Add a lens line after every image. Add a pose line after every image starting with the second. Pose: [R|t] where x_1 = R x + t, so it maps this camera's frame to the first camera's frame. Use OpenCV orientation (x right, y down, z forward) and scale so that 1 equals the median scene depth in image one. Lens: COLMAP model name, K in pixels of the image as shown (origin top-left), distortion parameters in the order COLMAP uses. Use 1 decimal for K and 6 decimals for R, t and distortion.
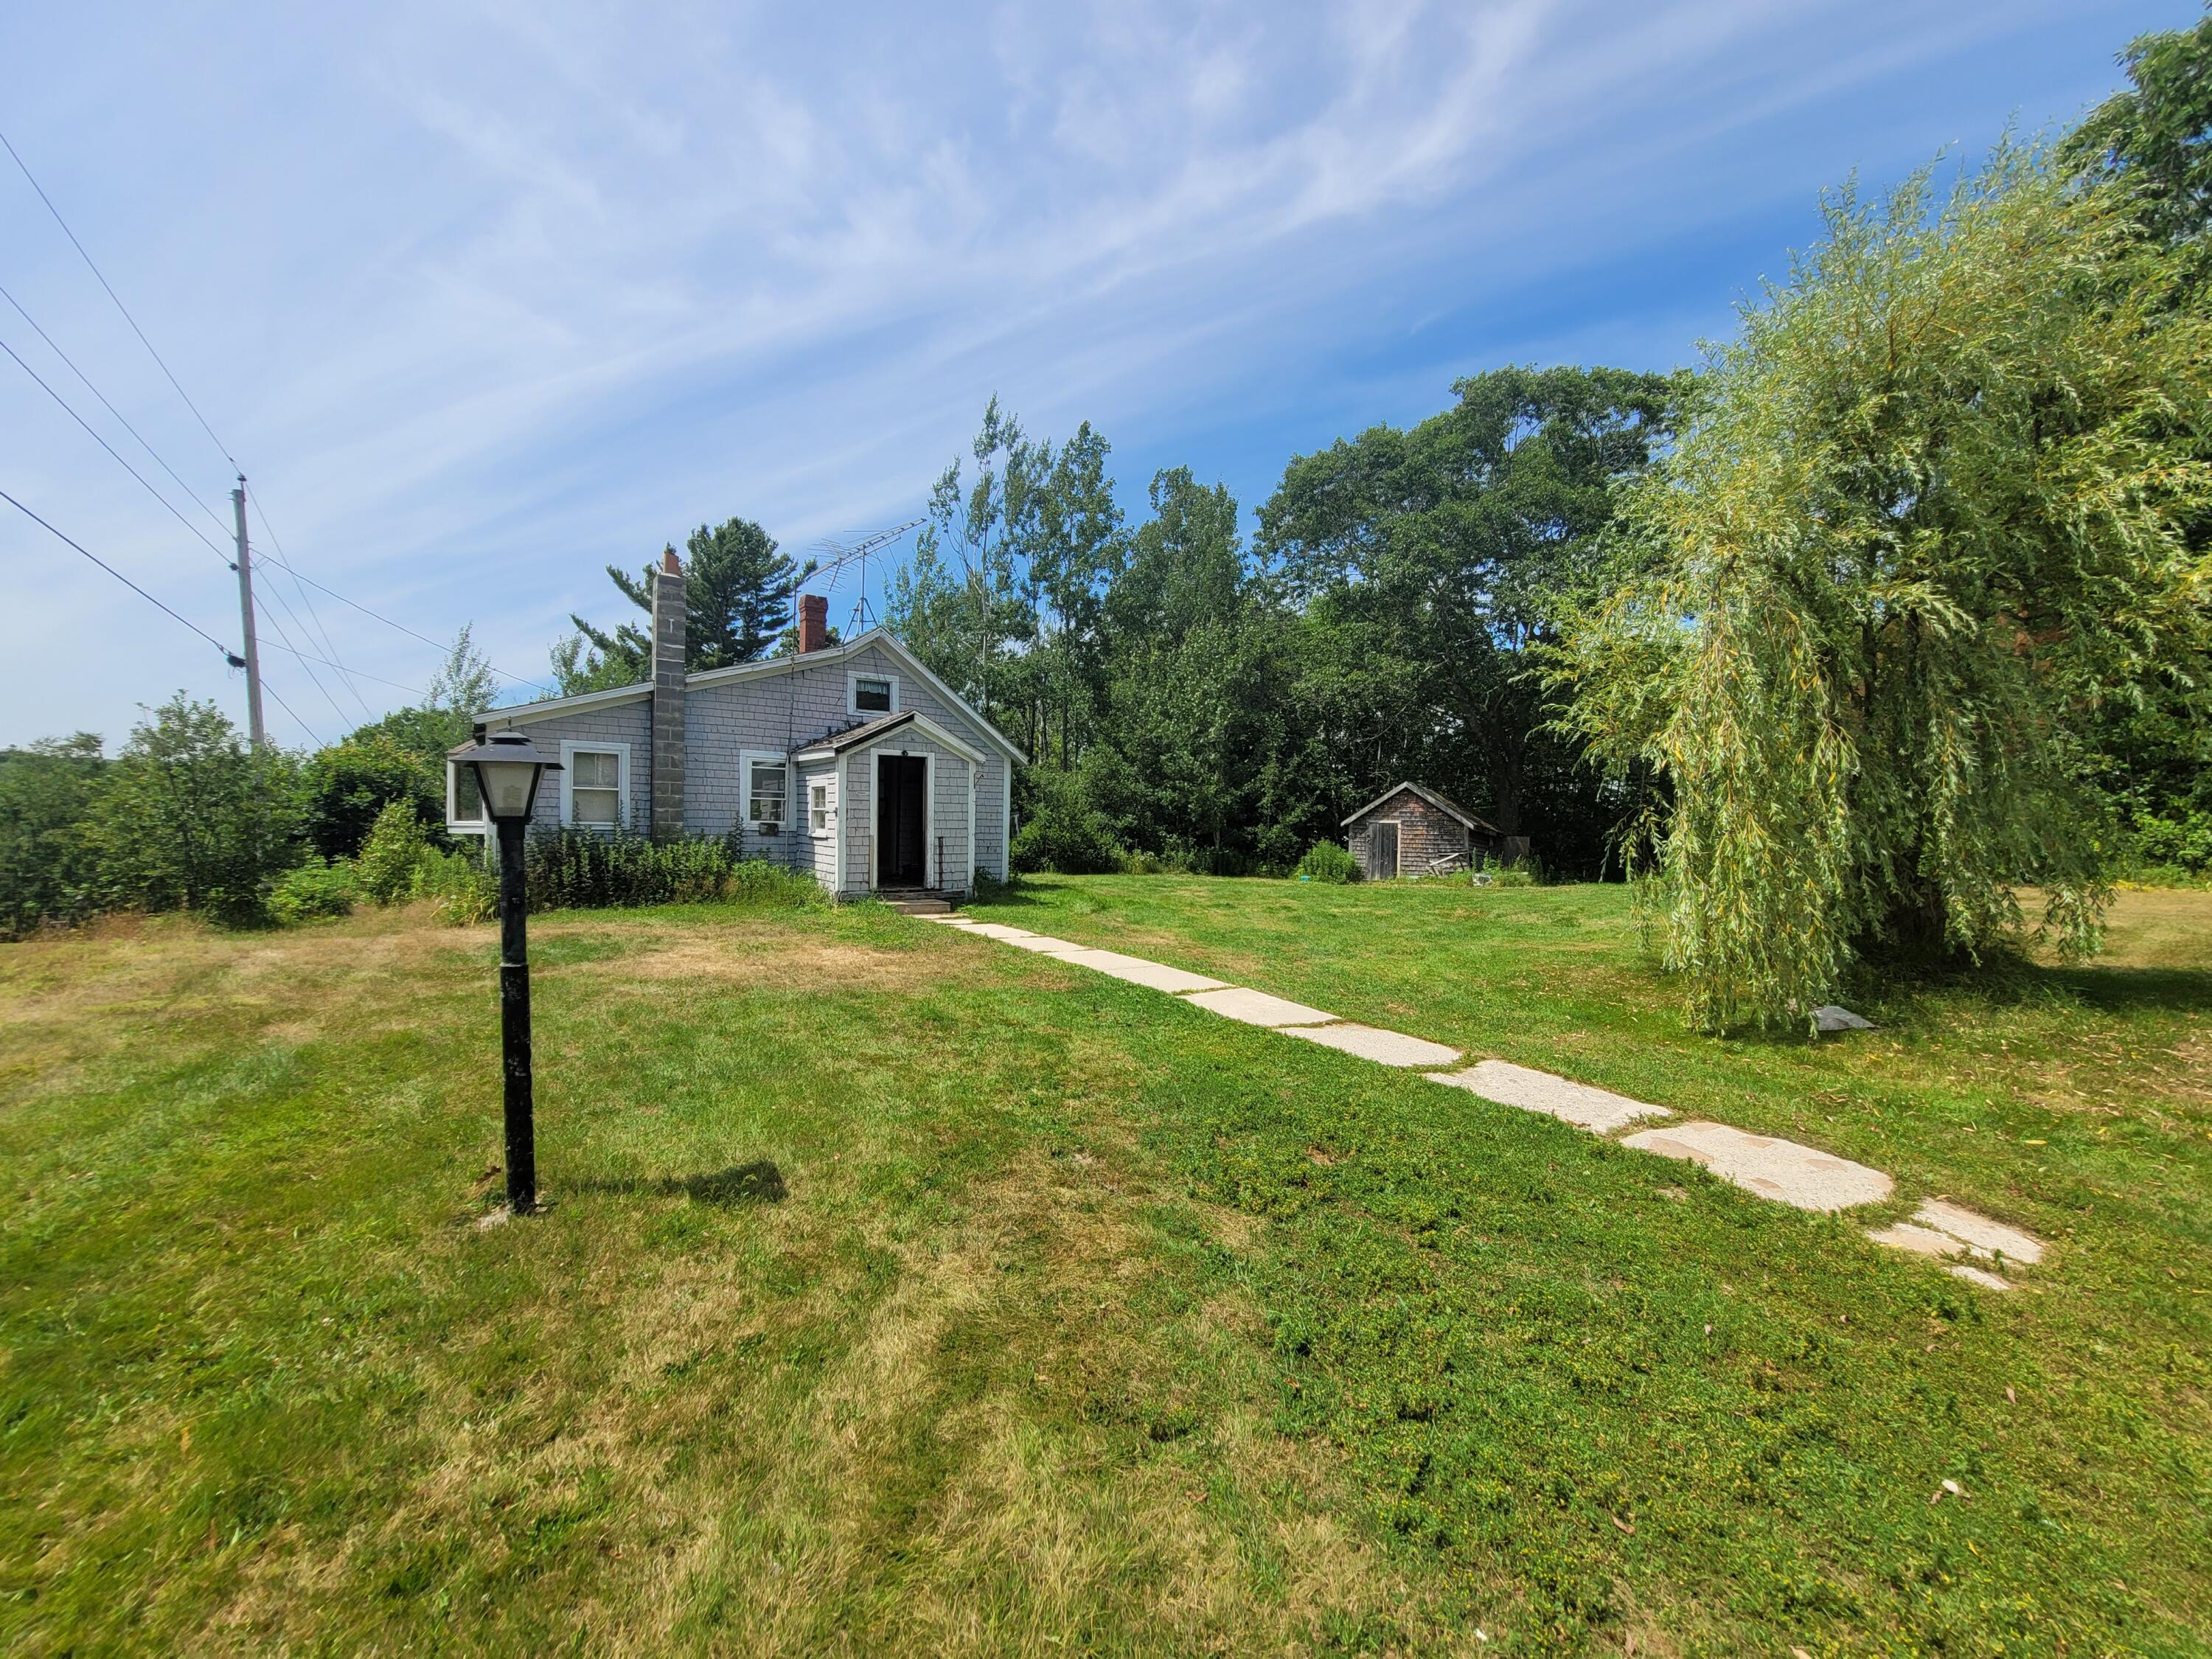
lens RADIAL K [[909.9, 0, 1096.7], [0, 909.9, 846.5], [0, 0, 1]] dist [0.000228, 0.000275]
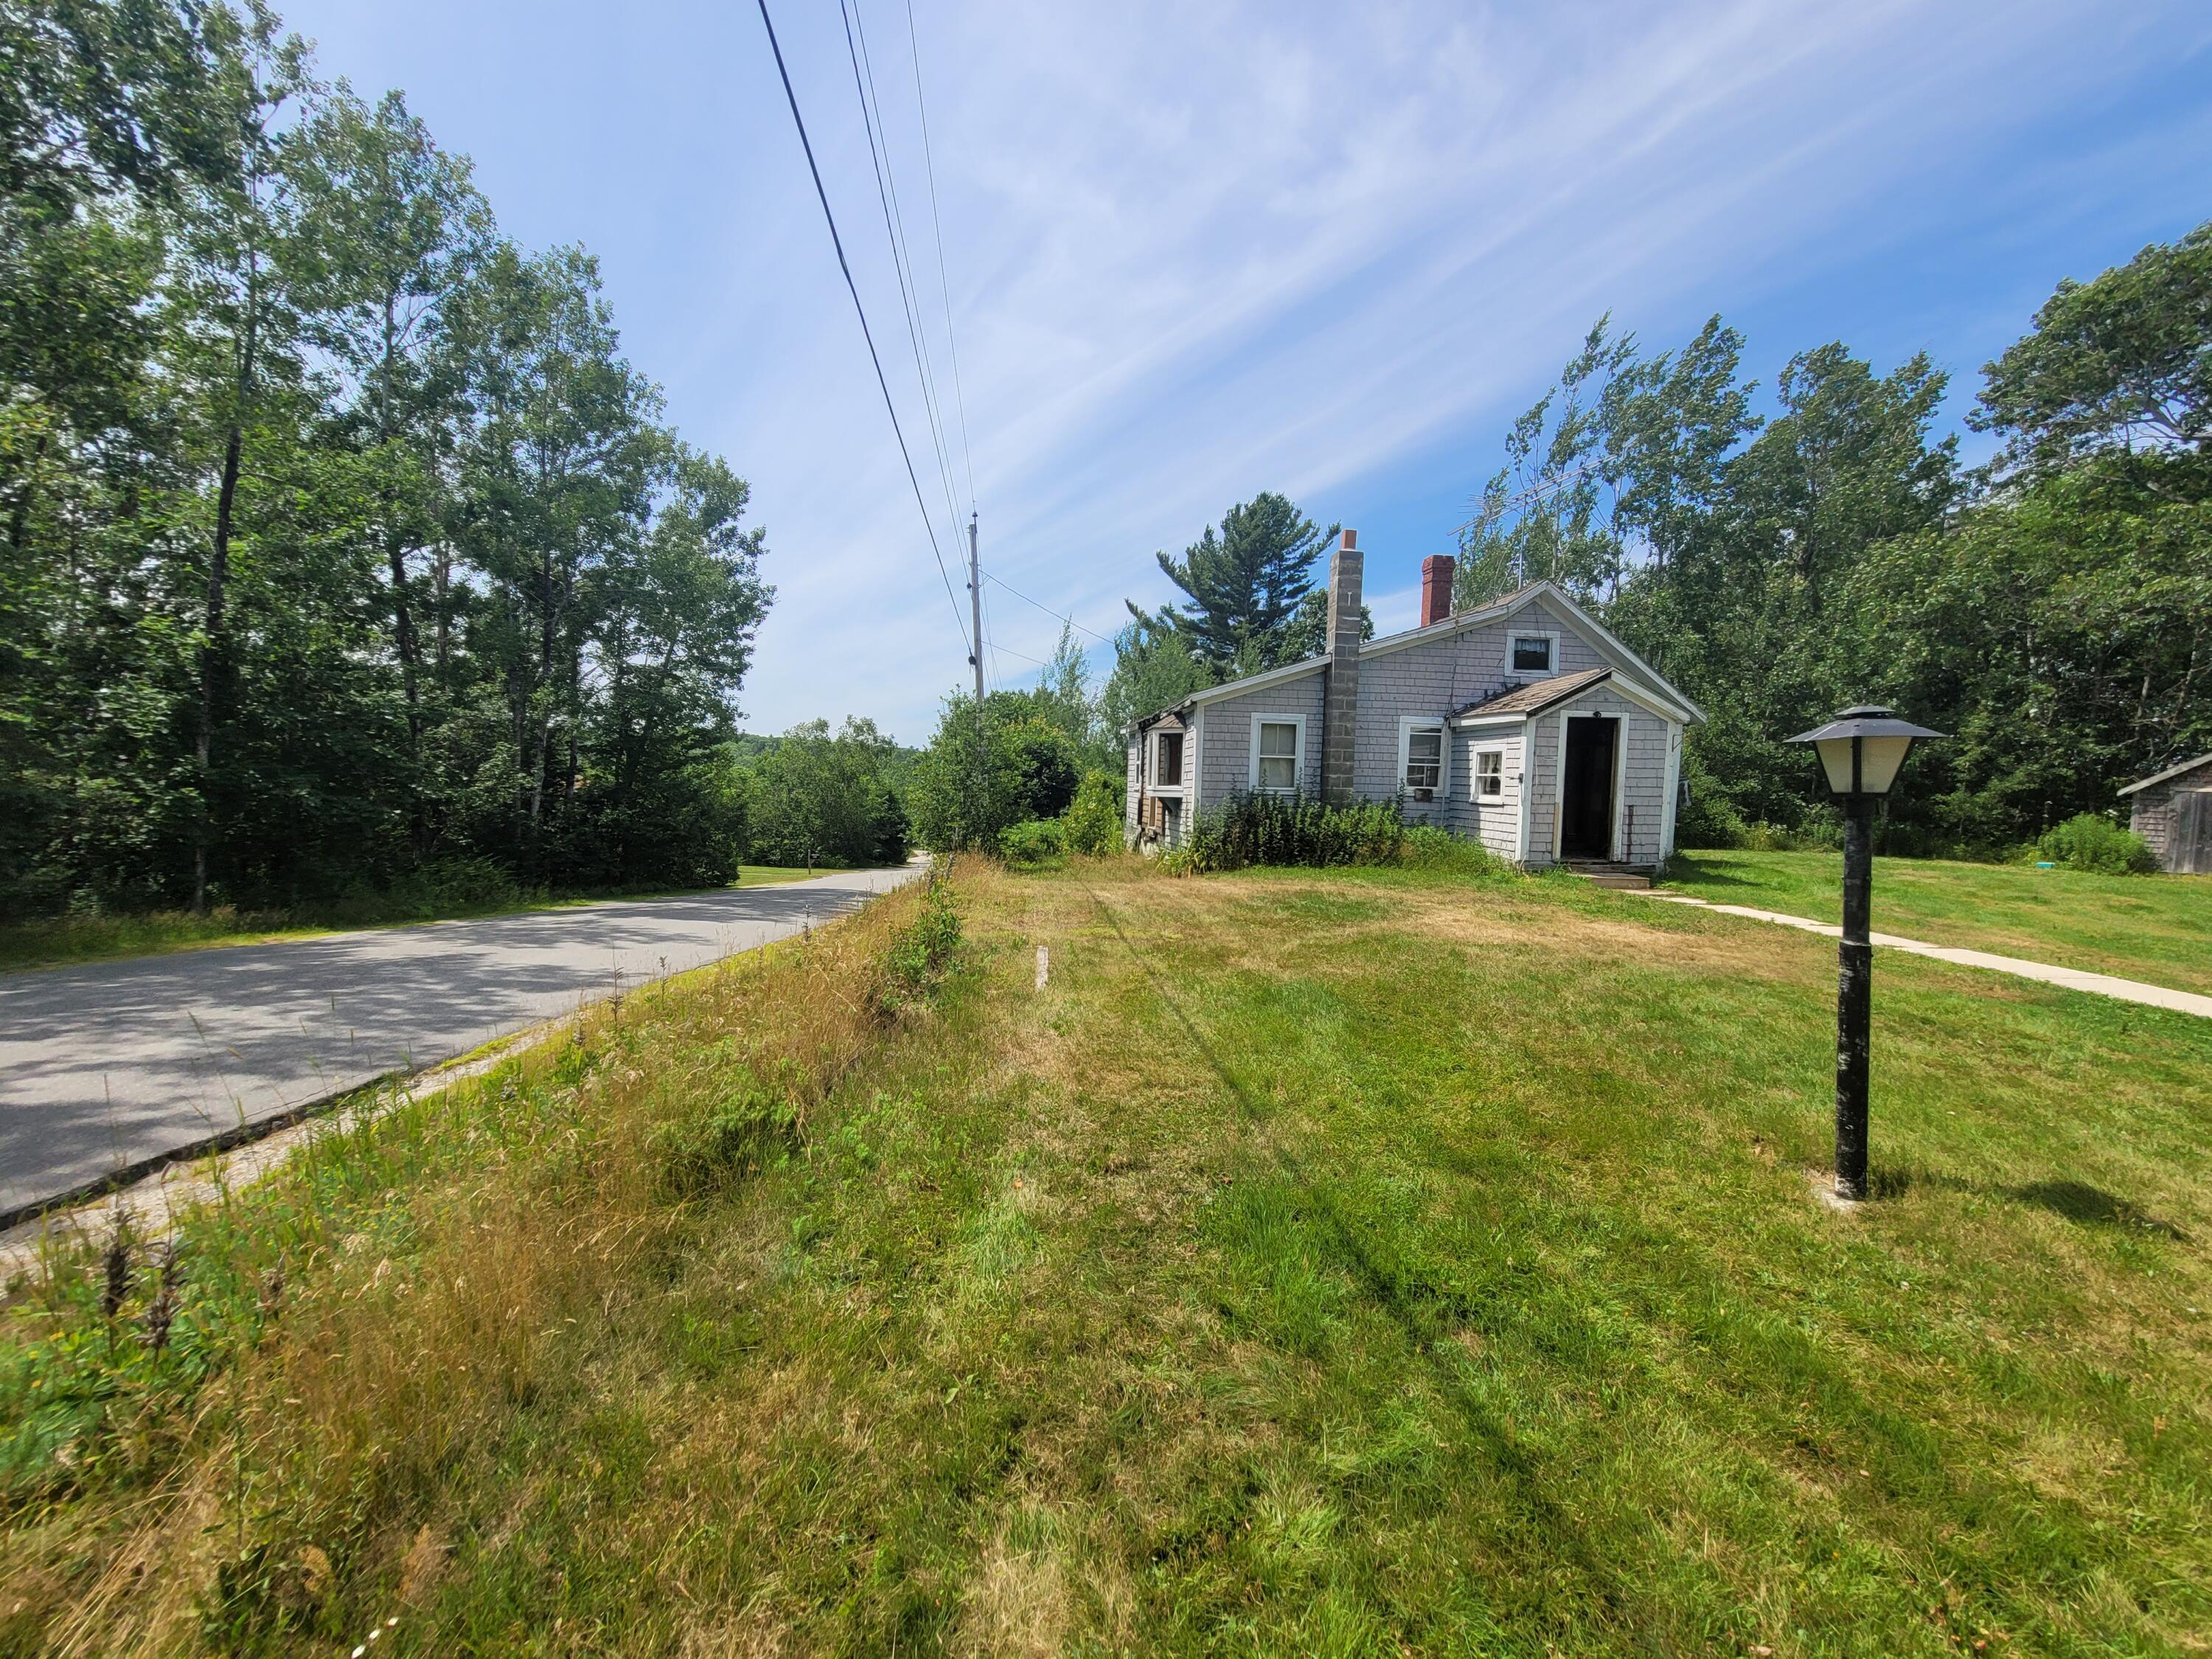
lens RADIAL K [[900.3, 0, 1099.9], [0, 900.3, 866.0], [0, 0, 1]] dist [0.019988, -0.005159]
pose [[0.881512, 0.047149, -0.469802, -0.101706], [-0.017868, 0.997620, 0.066595, -0.000409], [0.471824, -0.050310, 0.880256, -0.027619]]
